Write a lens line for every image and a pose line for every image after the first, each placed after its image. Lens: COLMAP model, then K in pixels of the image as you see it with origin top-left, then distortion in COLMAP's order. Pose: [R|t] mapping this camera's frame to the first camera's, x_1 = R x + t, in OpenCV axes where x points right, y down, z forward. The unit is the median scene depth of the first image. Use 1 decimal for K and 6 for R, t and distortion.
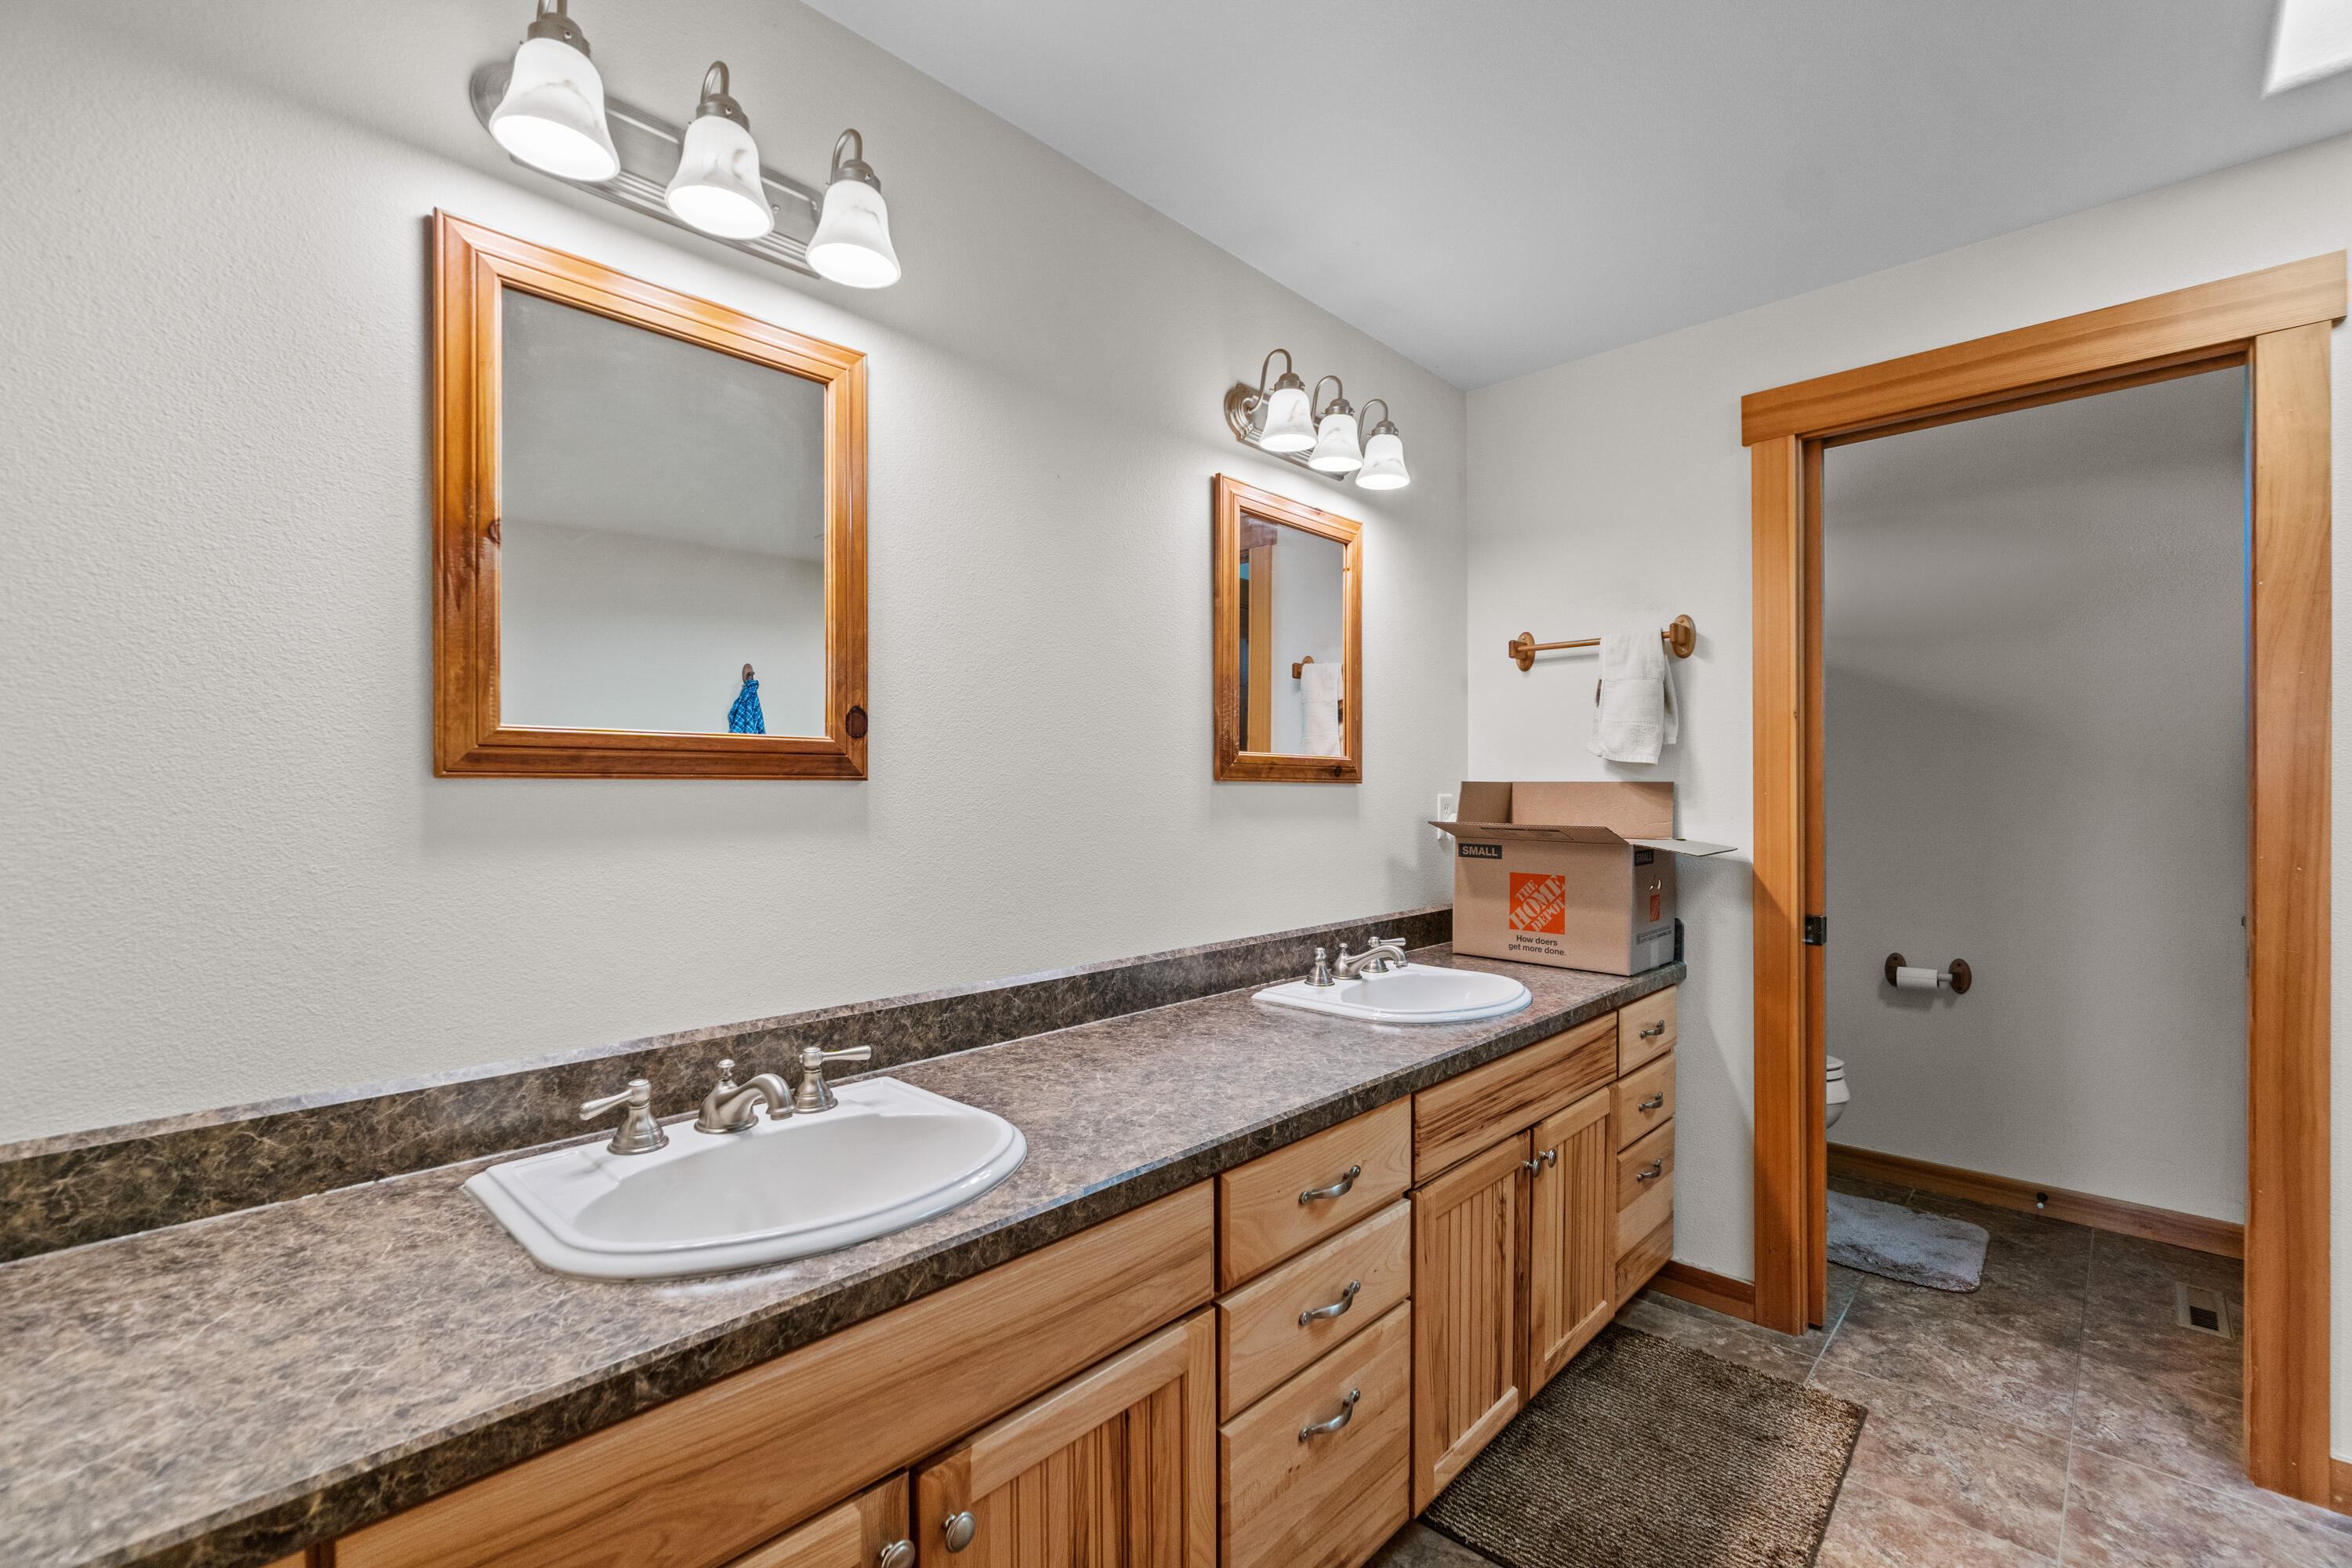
lens RADIAL K [[1021.6, 0, 1176.0], [0, 1021.6, 784.0], [0, 0, 1]] dist [-0.002106, -0.000360]
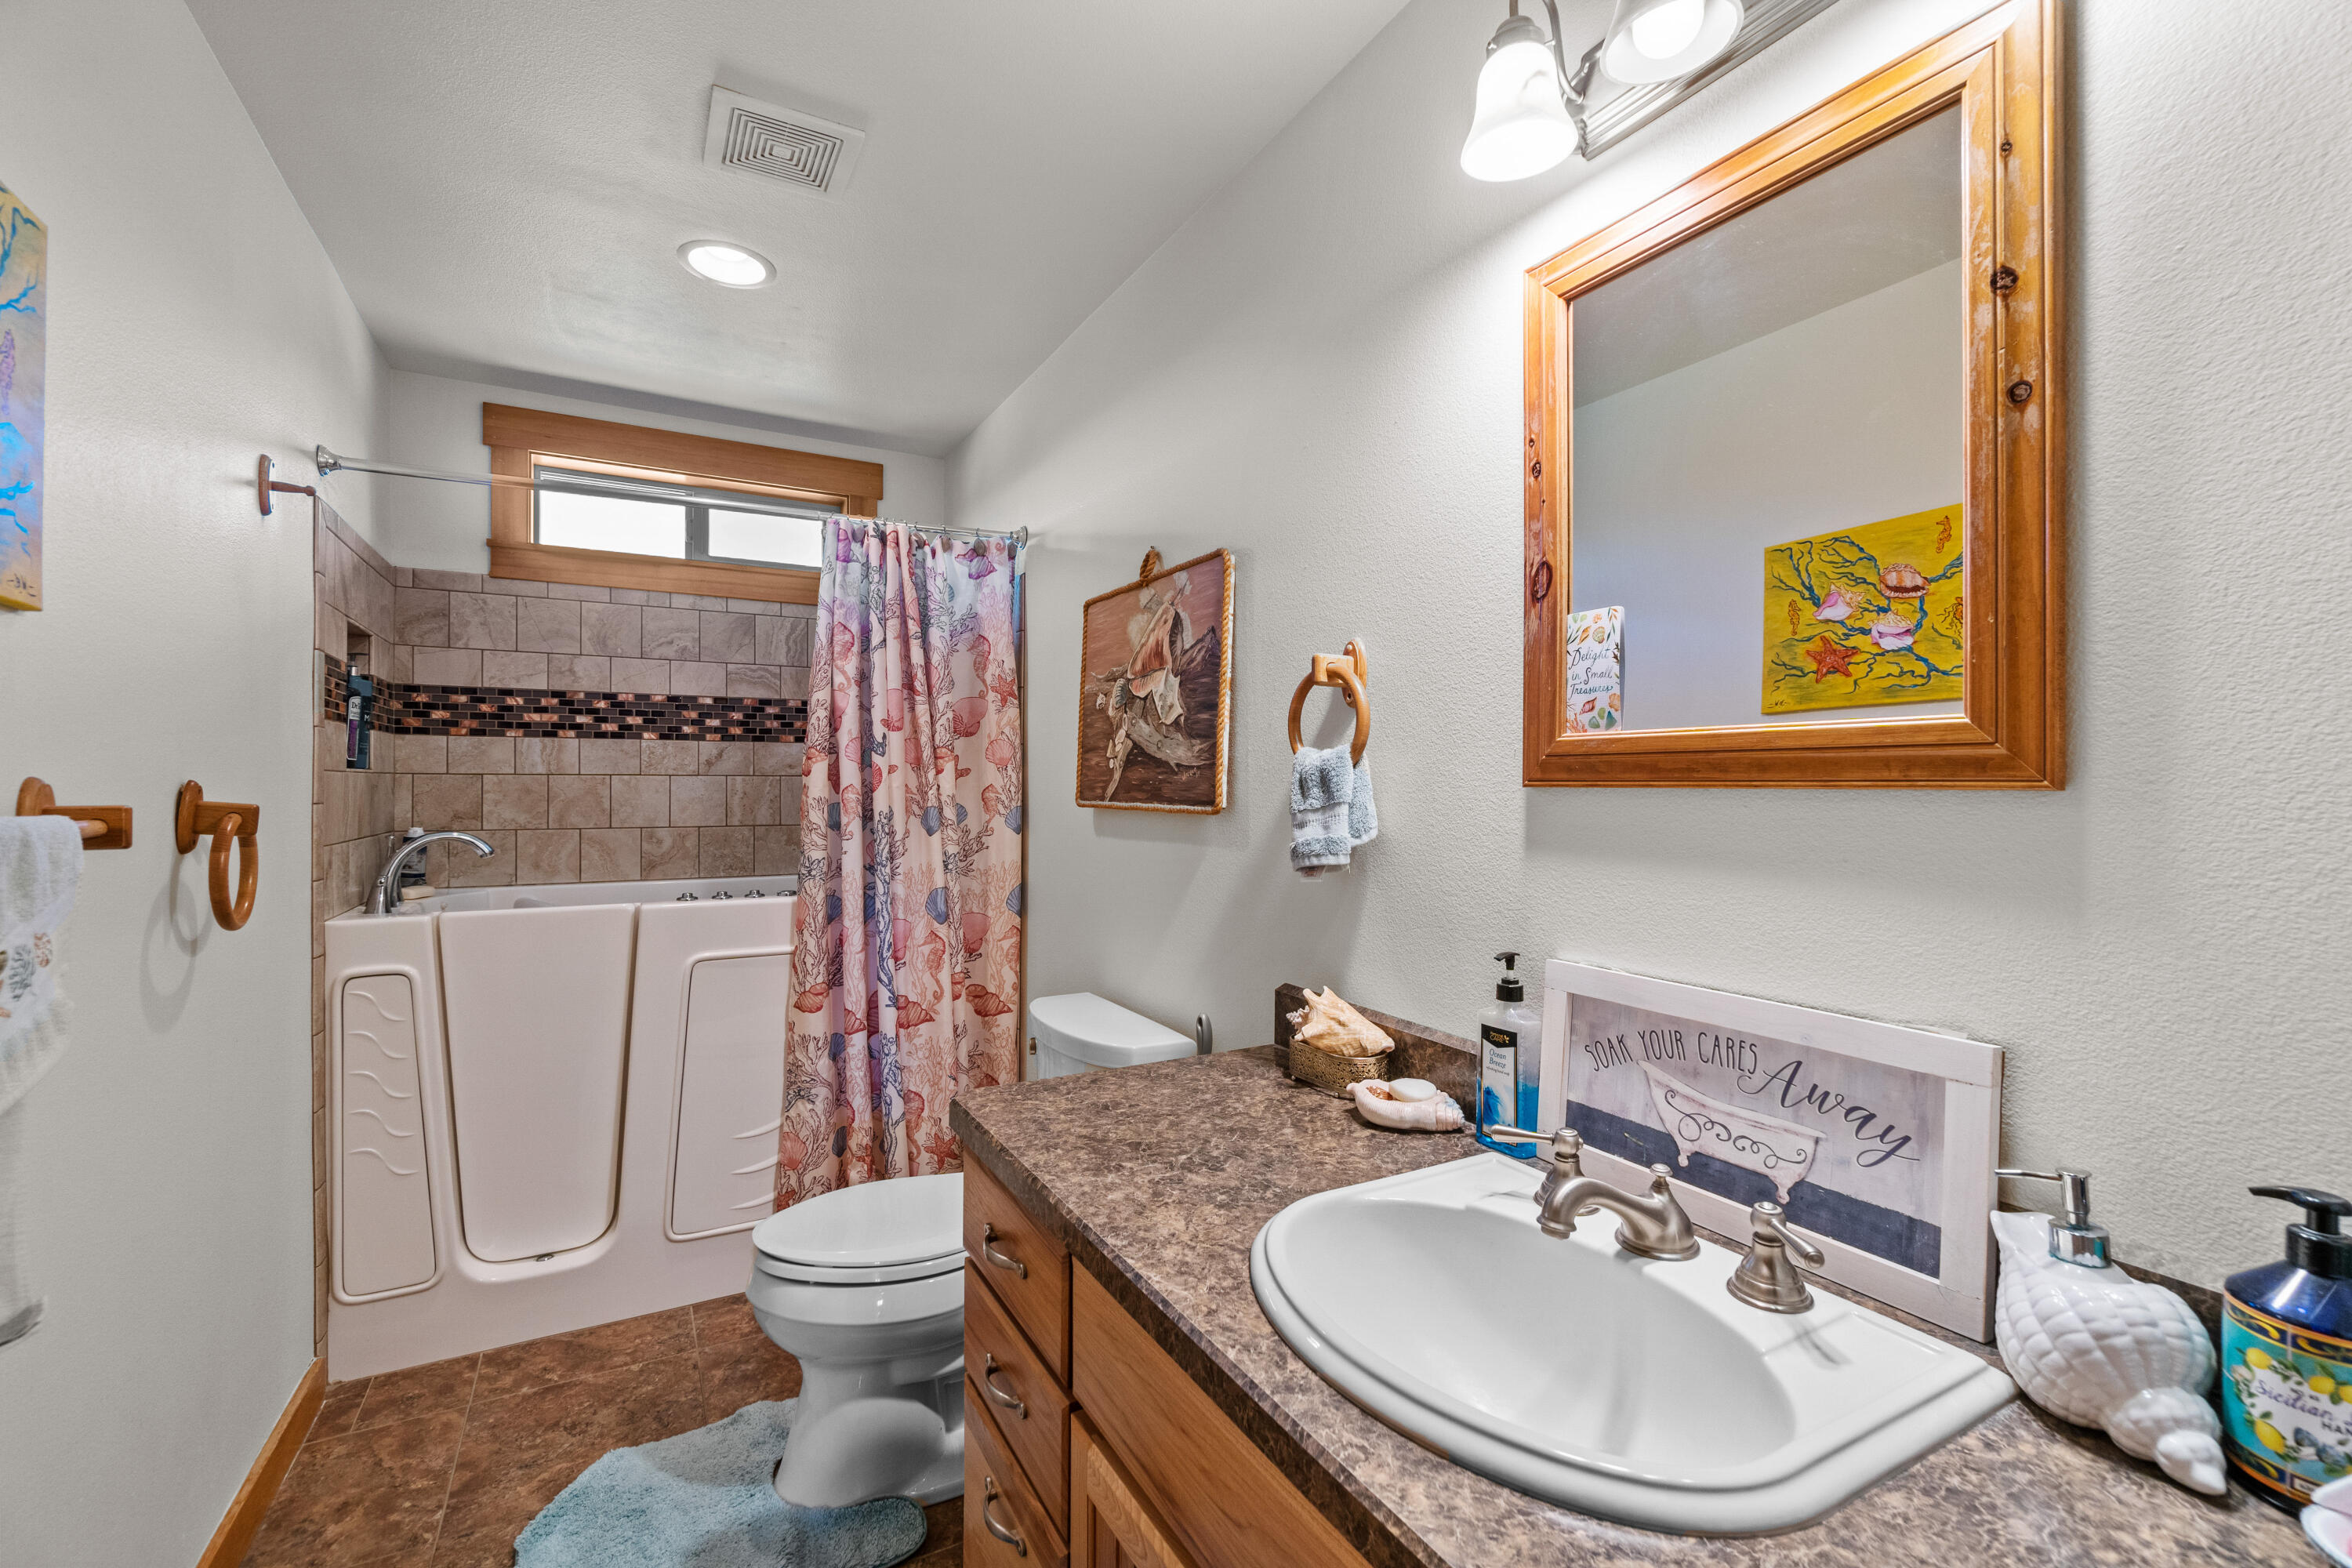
lens RADIAL K [[1021.6, 0, 1176.0], [0, 1021.6, 784.0], [0, 0, 1]] dist [-0.002106, -0.000360]
pose [[-0.307391, 0.001928, -0.951581, 0.394139], [-0.000682, 0.999997, 0.002246, -0.009218], [0.951583, 0.001340, -0.307389, 0.908101]]
